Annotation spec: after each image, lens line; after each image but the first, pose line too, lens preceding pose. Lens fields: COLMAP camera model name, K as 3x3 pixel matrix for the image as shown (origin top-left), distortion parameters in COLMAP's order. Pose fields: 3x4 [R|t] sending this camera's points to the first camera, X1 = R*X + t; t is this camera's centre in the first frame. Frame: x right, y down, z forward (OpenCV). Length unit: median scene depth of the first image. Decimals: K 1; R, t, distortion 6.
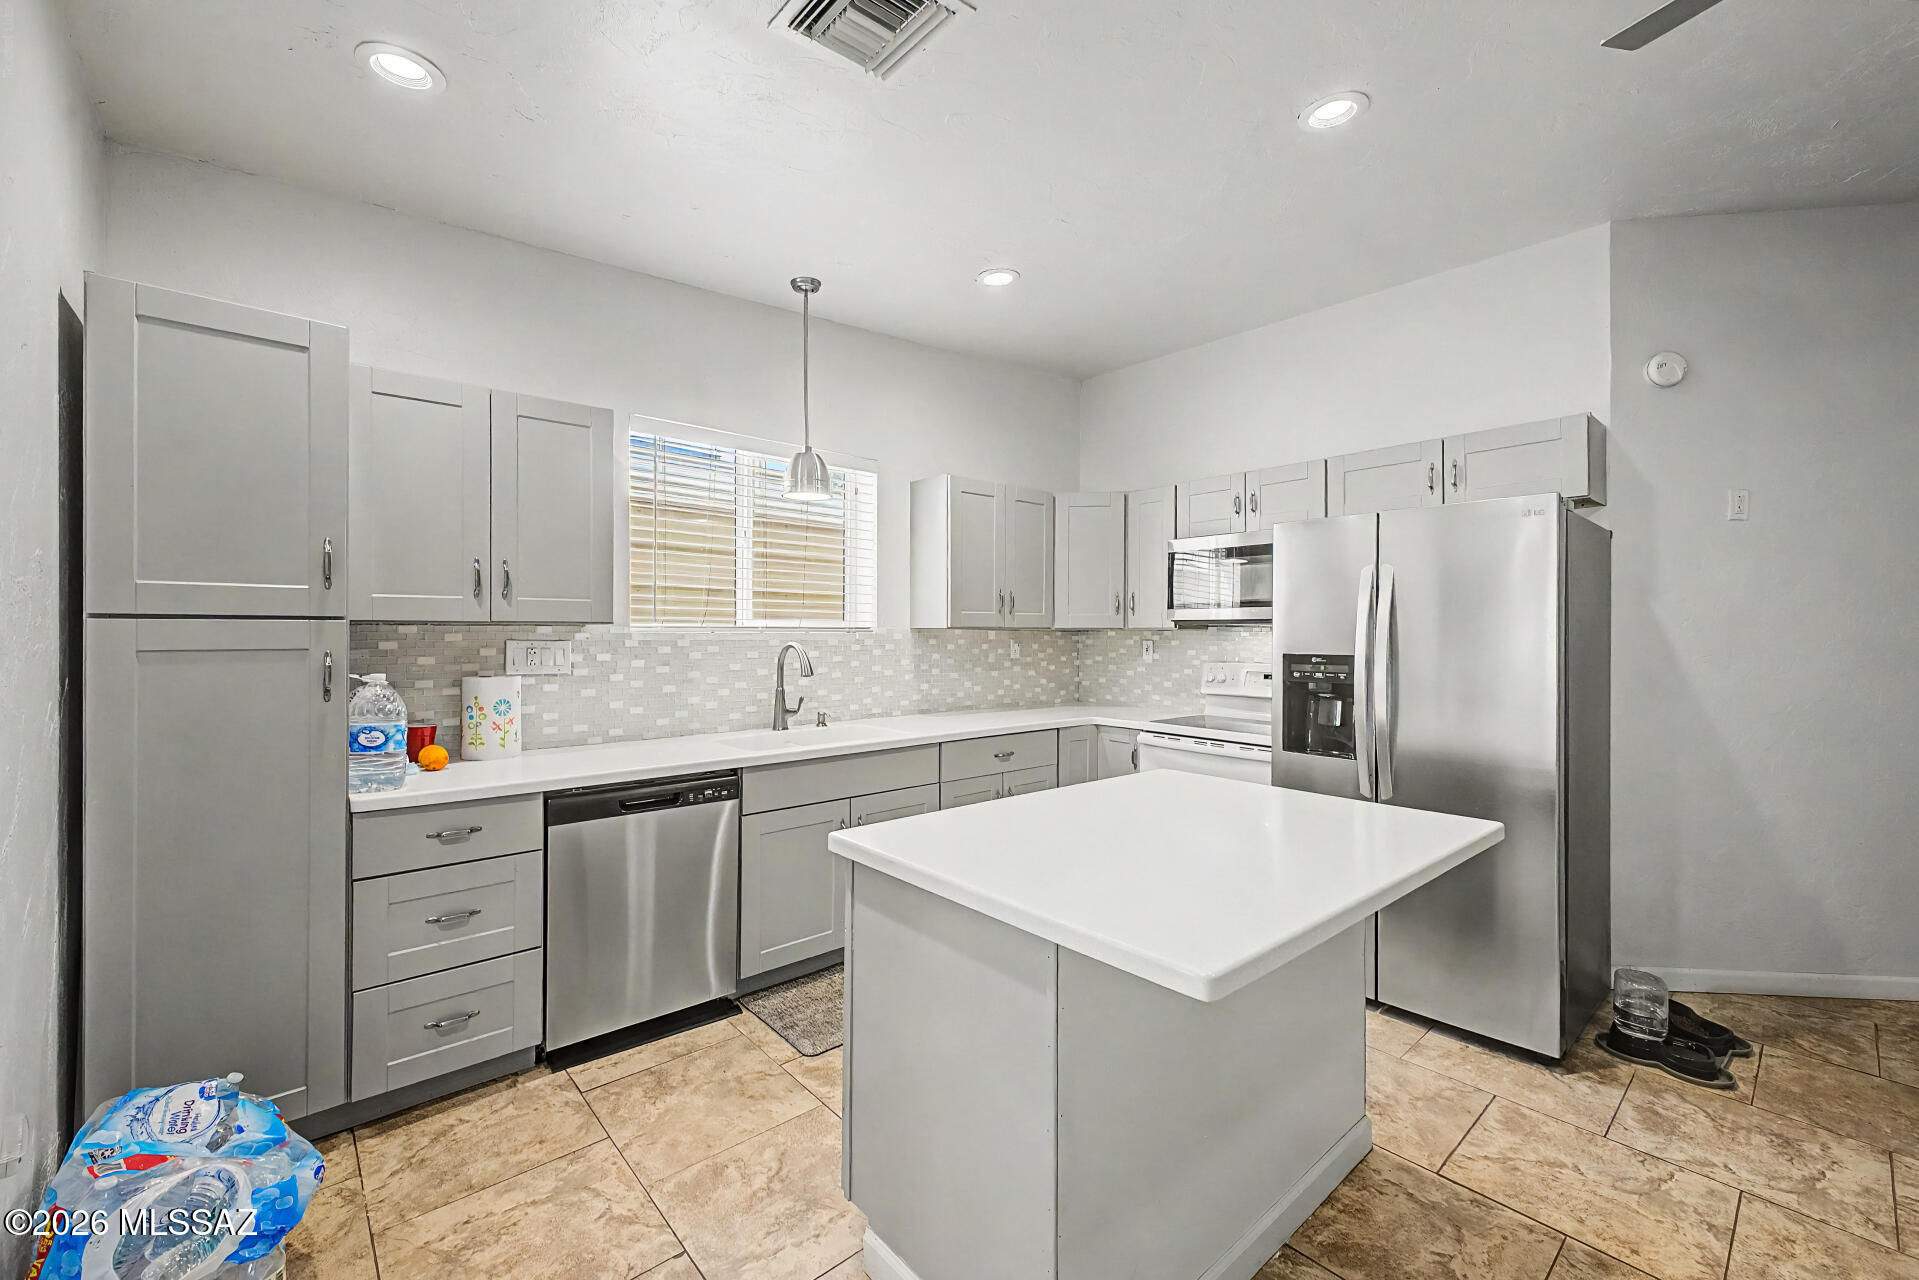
lens RADIAL K [[770.7, 0, 969.1], [0, 770.7, 635.9], [0, 0, 1]] dist [0.021178, -0.001424]
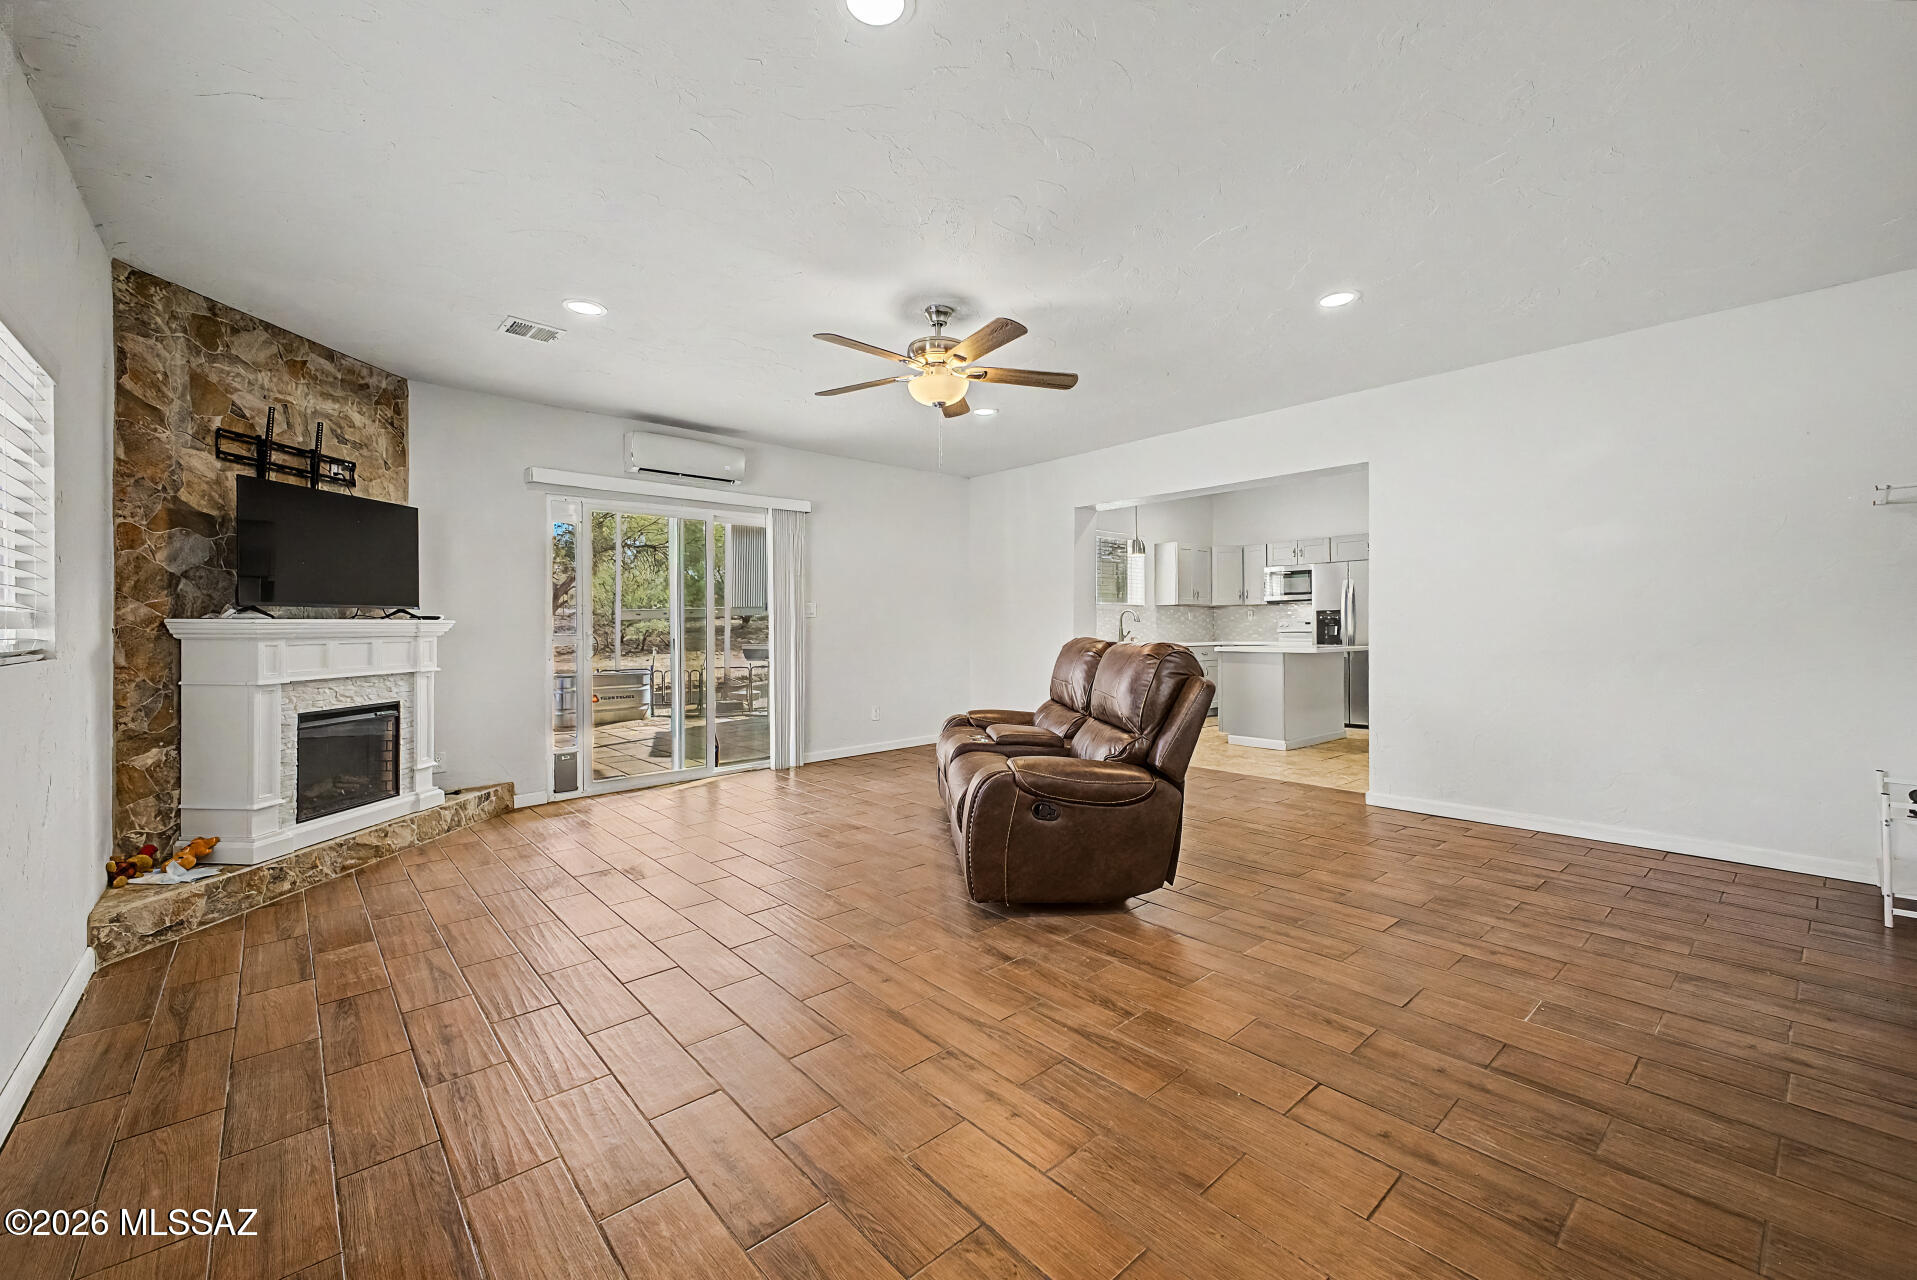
lens RADIAL K [[769.9, 0, 954.6], [0, 769.9, 631.5], [0, 0, 1]] dist [0.021178, -0.001424]
pose [[0.999757, -0.007223, -0.020818, -0.760370], [0.007192, 0.999973, -0.001599, 0.082249], [0.020829, 0.001449, 0.999782, -1.646475]]
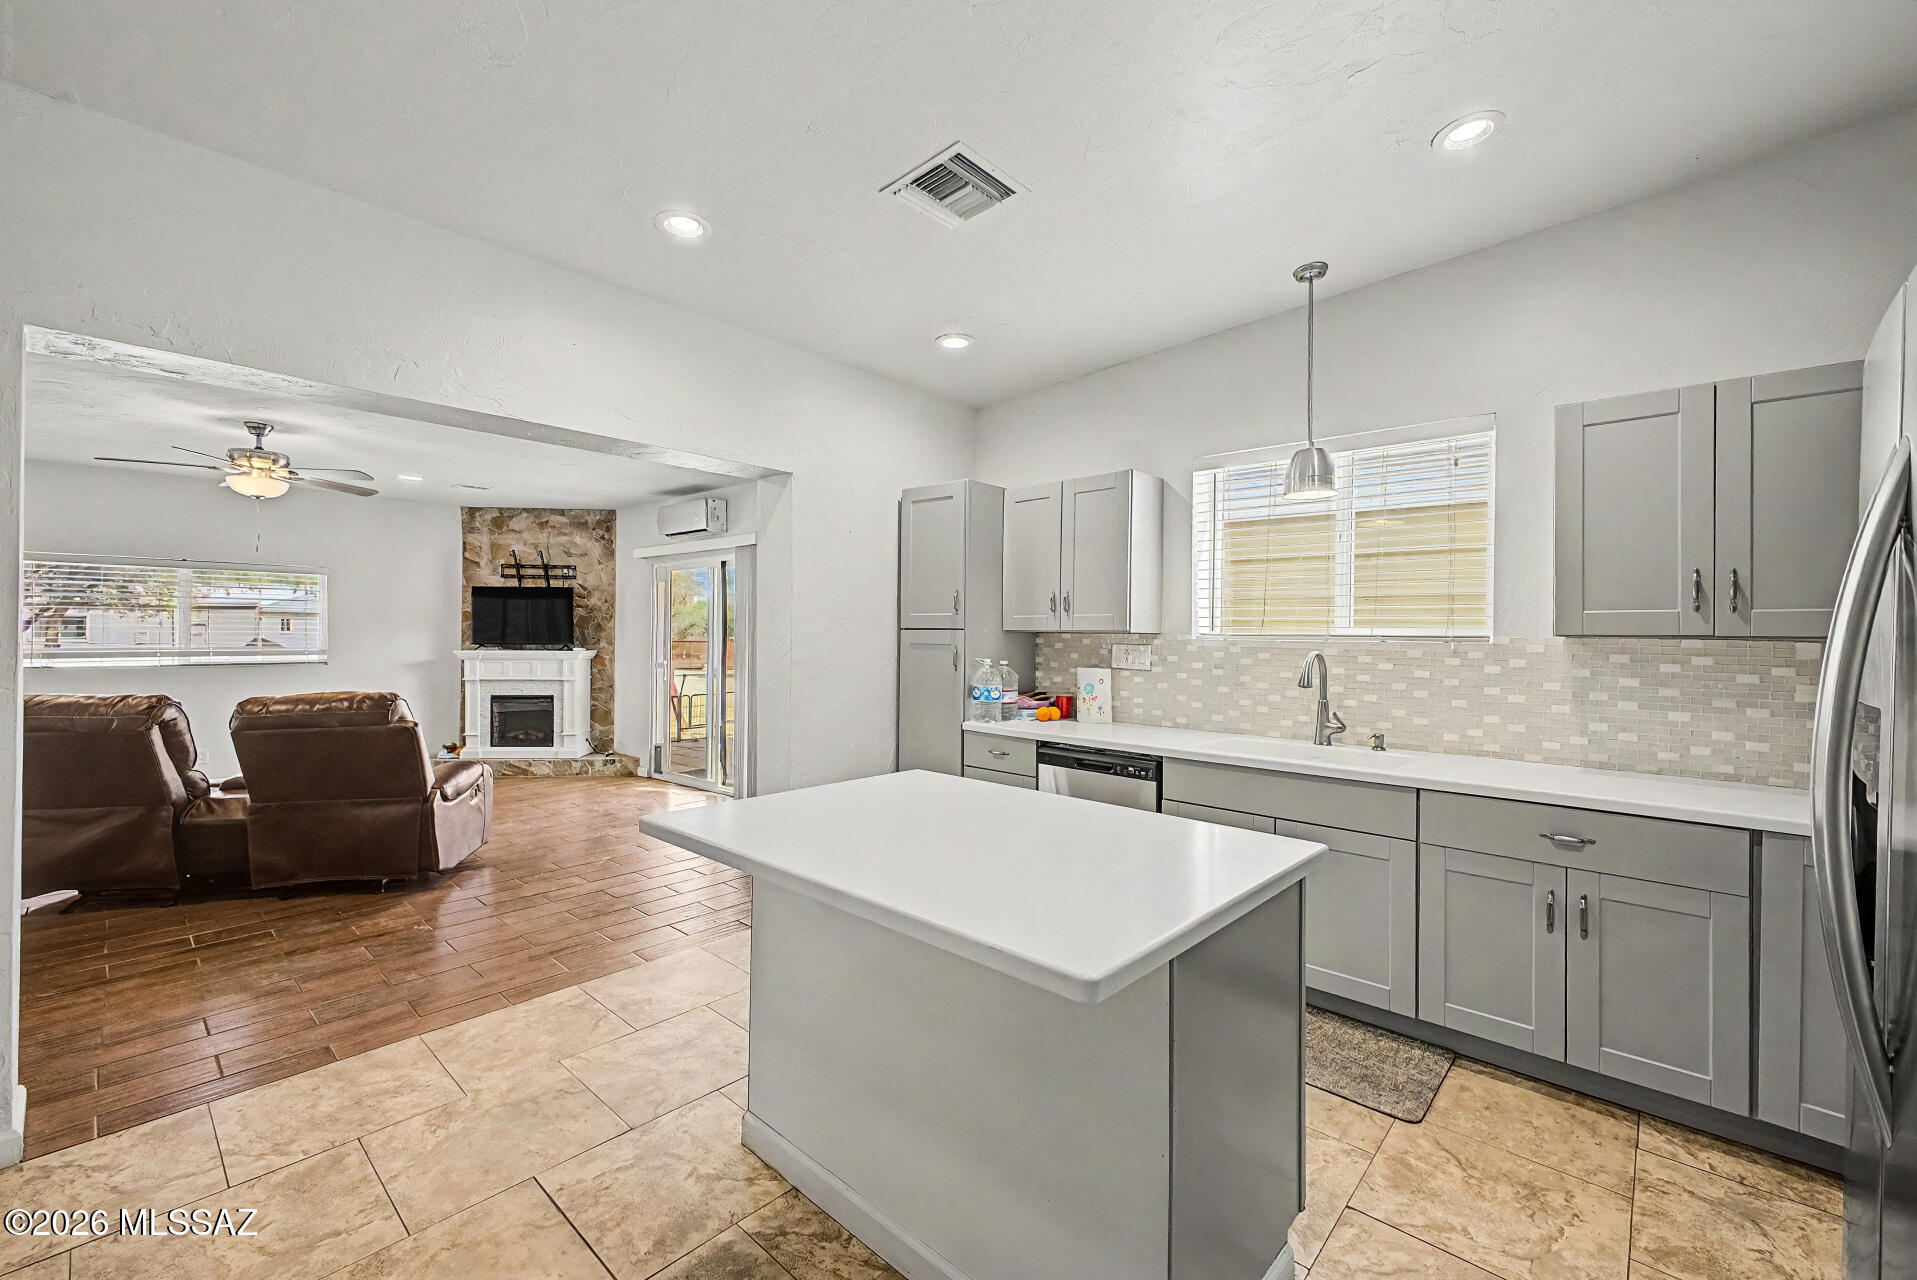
lens RADIAL K [[769.9, 0, 955.3], [0, 769.9, 631.3], [0, 0, 1]] dist [0.021178, -0.001424]
pose [[0.105412, -0.002227, -0.994426, 0.670632], [-0.013512, 0.999902, -0.003671, -0.007083], [0.994337, 0.013824, 0.105371, 0.469171]]
